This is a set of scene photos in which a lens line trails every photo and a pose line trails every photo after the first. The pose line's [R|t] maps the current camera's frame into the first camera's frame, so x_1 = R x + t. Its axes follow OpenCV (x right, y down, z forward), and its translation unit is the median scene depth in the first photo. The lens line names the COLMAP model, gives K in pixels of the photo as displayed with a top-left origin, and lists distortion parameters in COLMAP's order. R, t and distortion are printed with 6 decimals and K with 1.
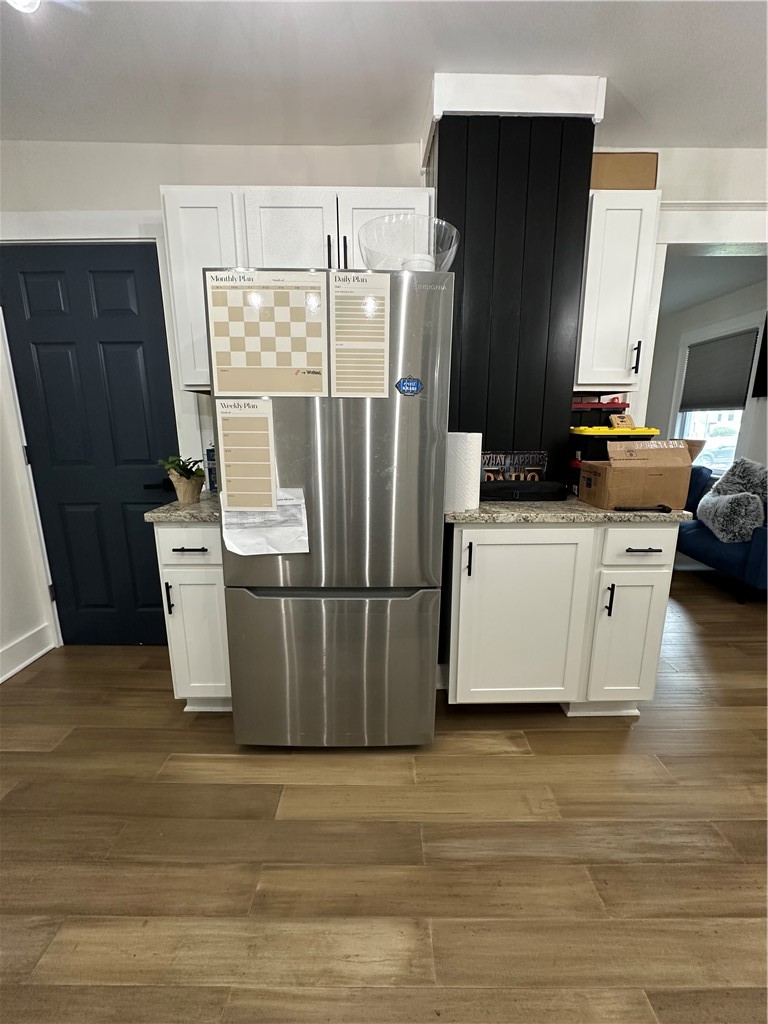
lens RADIAL K [[406.0, 0, 382.0], [0, 406.0, 511.4], [0, 0, 1]] dist [-0.007983, 0.000040]
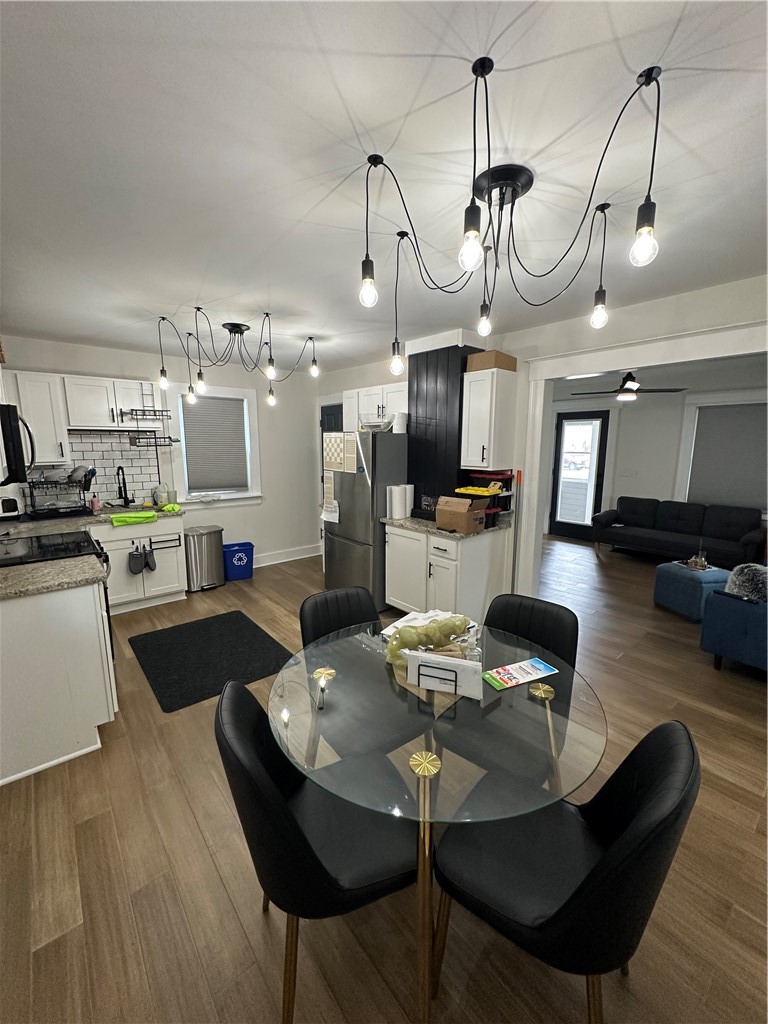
lens RADIAL K [[406.0, 0, 382.0], [0, 406.0, 511.4], [0, 0, 1]] dist [-0.007983, 0.000040]
pose [[0.642261, 0.131182, -0.755177, 2.270199], [-0.156155, 0.986976, 0.038642, -0.146429], [0.750411, 0.093107, 0.654381, -0.698805]]
